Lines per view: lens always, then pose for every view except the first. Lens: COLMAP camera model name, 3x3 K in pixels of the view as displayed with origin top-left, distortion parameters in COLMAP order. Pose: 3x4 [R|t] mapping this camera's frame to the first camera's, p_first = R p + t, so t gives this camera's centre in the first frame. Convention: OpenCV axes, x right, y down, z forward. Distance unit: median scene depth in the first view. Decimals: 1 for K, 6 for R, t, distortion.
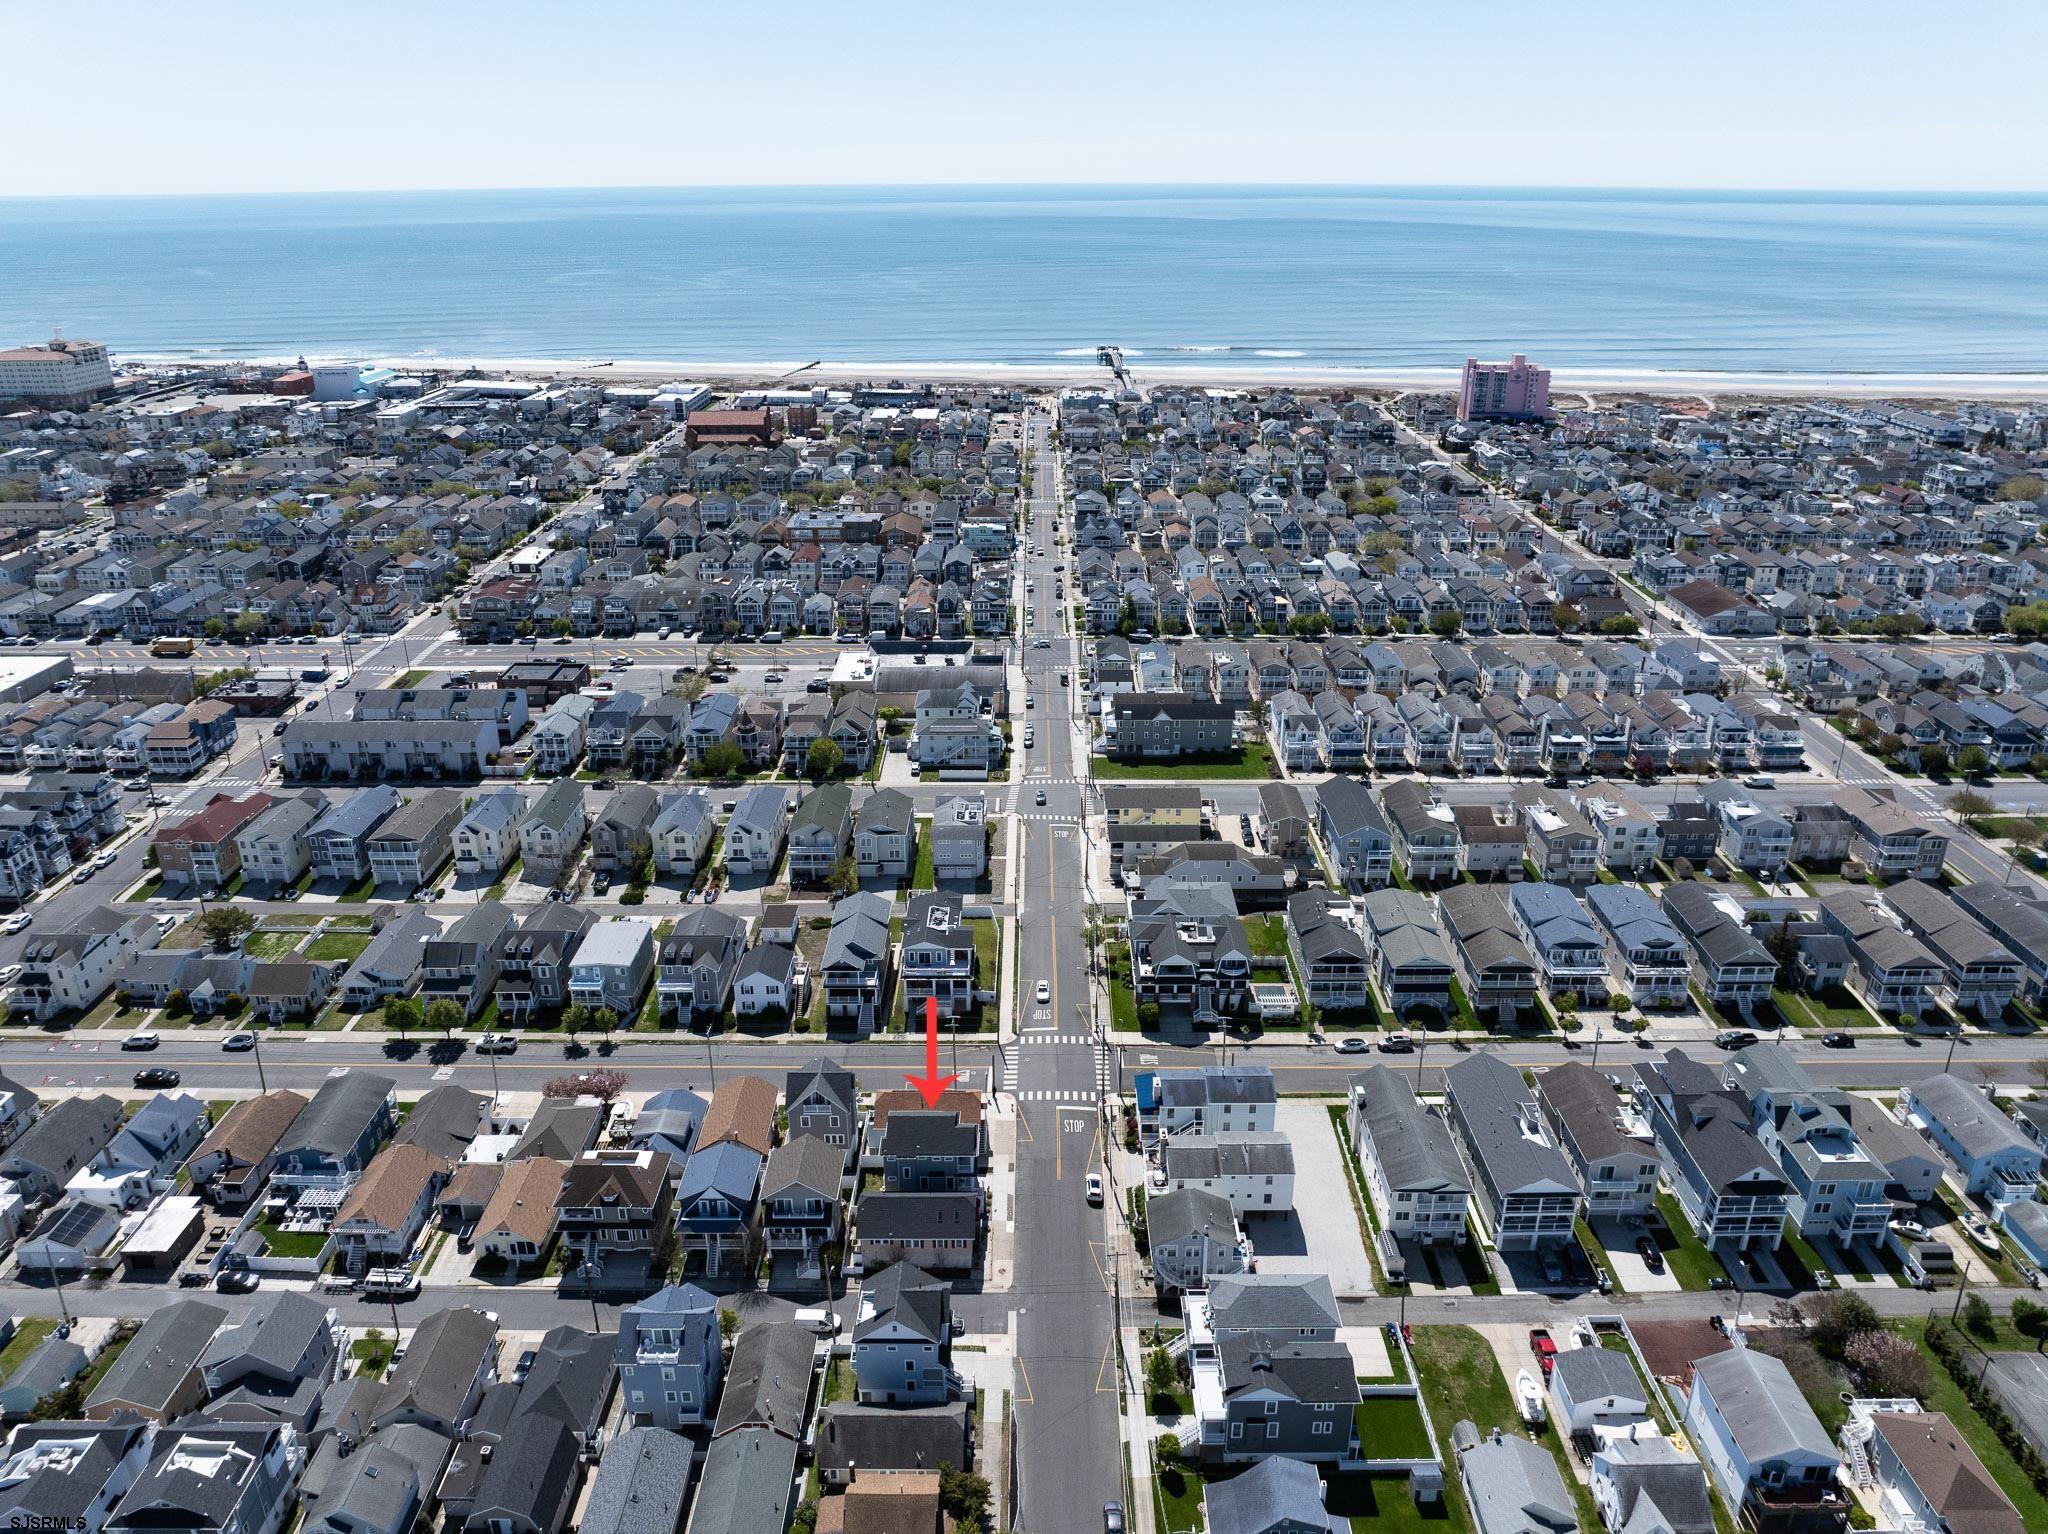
lens RADIAL K [[1447.5, 0, 1031.6], [0, 1447.5, 758.7], [0, 0, 1]] dist [-0.029086, -0.014112]
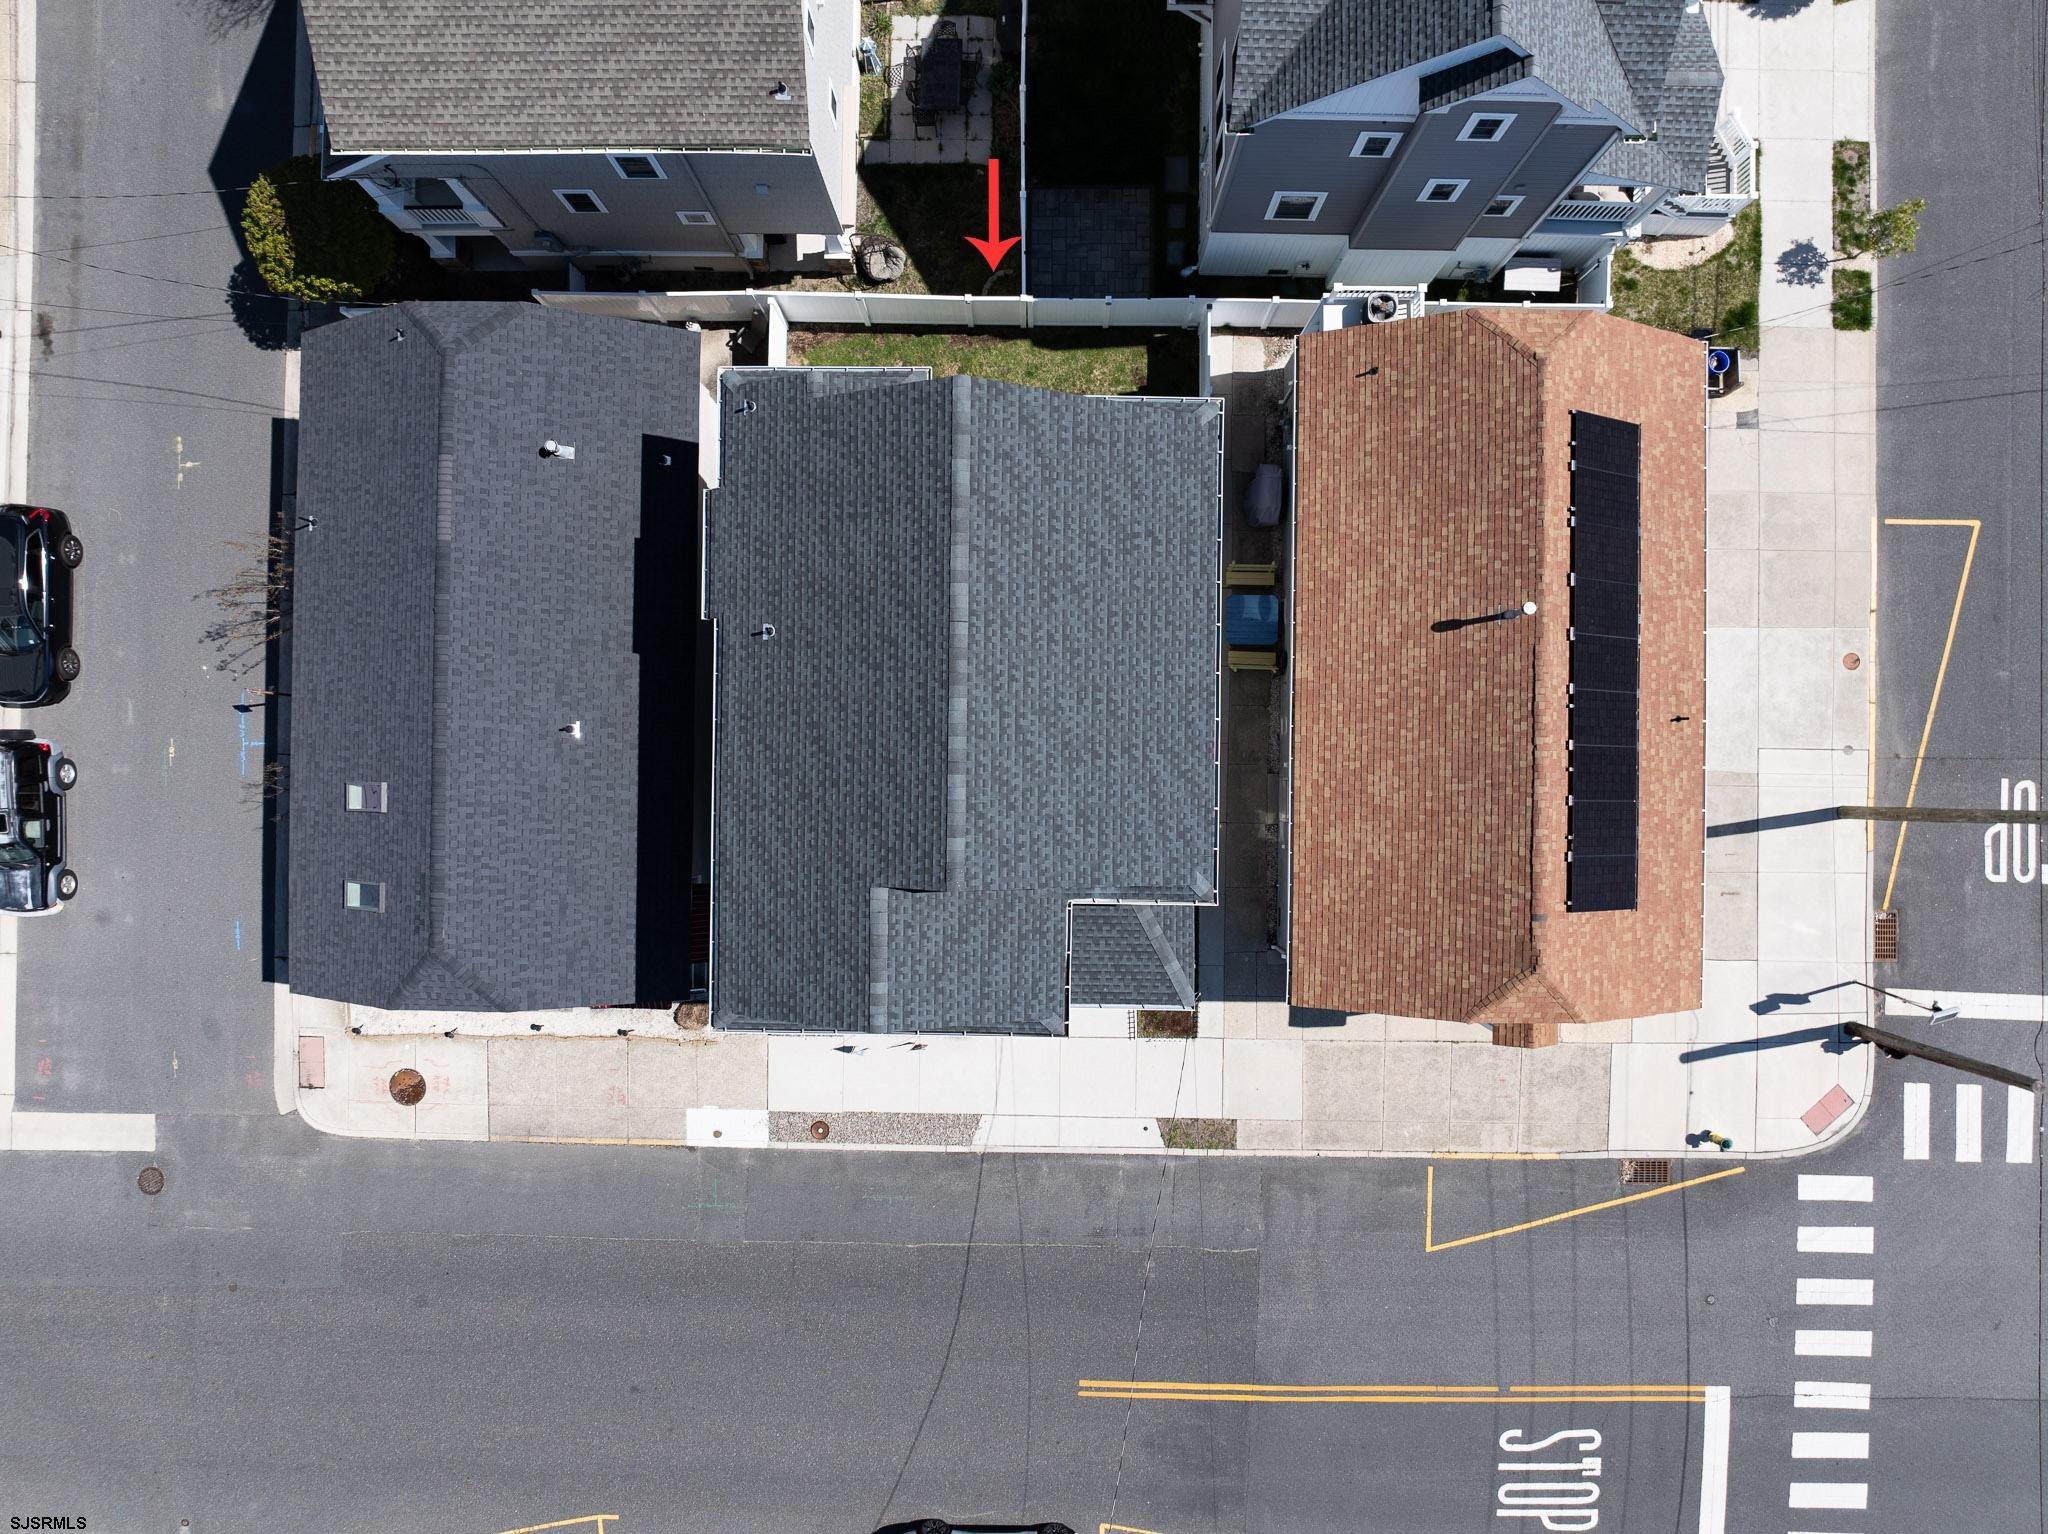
lens RADIAL K [[1469.9, 0, 1024.0], [0, 1469.9, 767.0], [0, 0, 1]] dist [-0.012871, -0.003901]
pose [[-0.010630, 0.999611, -0.025790, -0.033724], [-0.367388, 0.020084, 0.929851, 0.069623], [0.930007, 0.019360, 0.367032, 0.551710]]
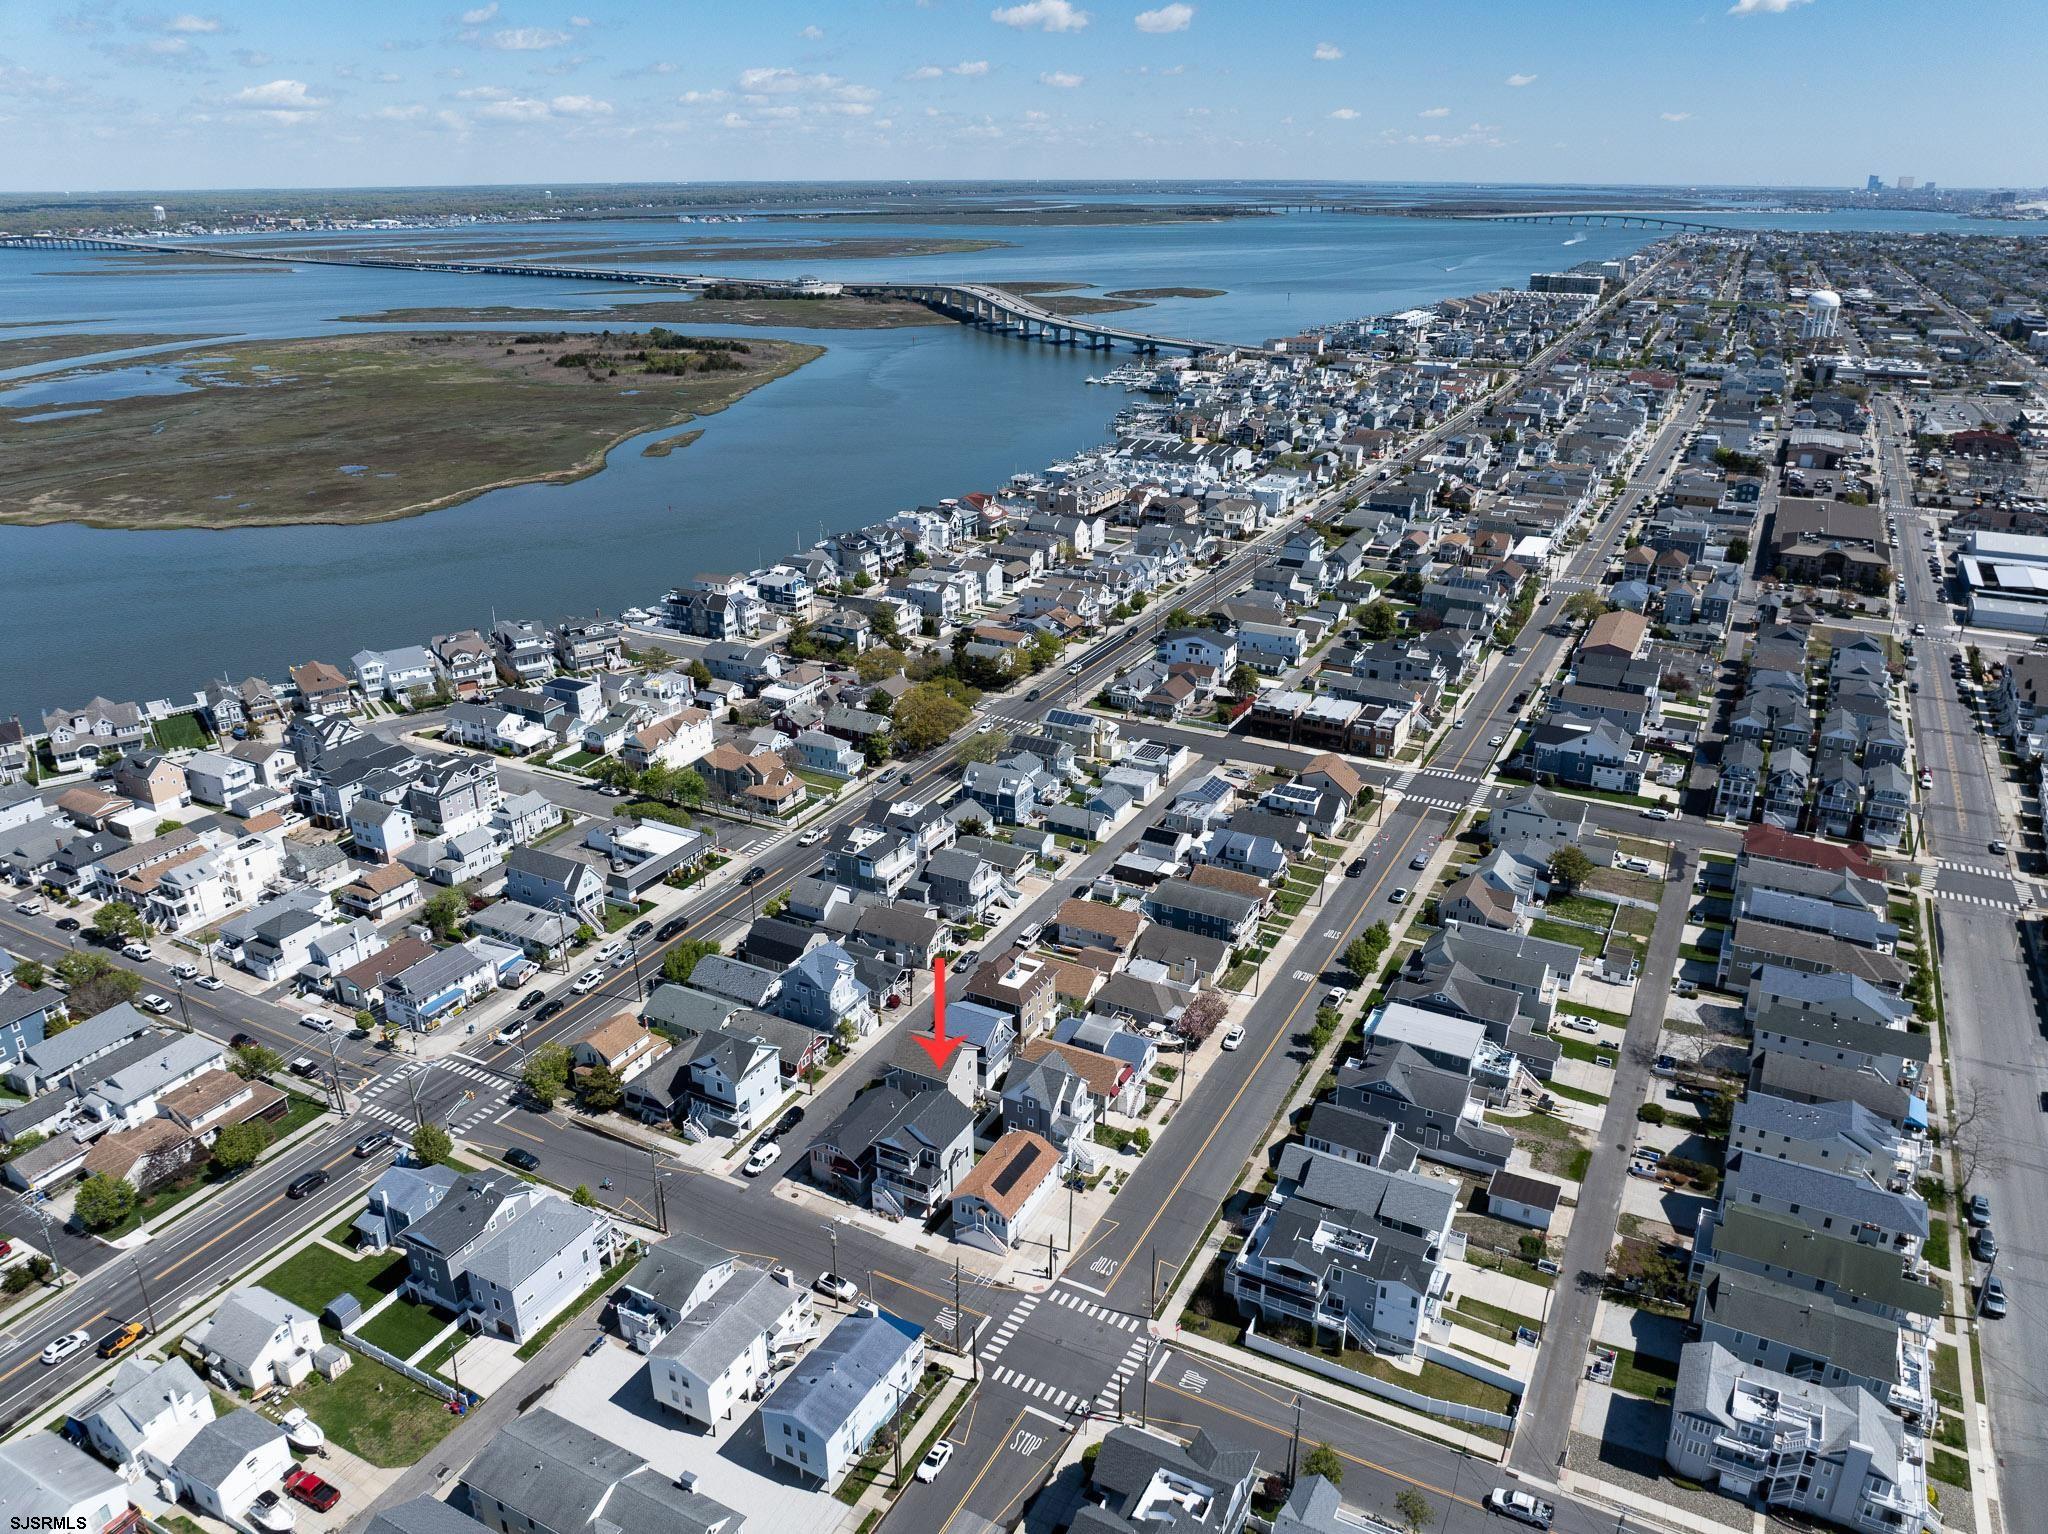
lens RADIAL K [[1447.5, 0, 1031.6], [0, 1447.5, 758.7], [0, 0, 1]] dist [-0.029086, -0.014112]
pose [[-0.465675, 0.336617, -0.818435, 0.365141], [-0.329092, 0.792634, 0.513253, -0.279593], [0.821490, 0.508350, -0.258332, 0.689818]]
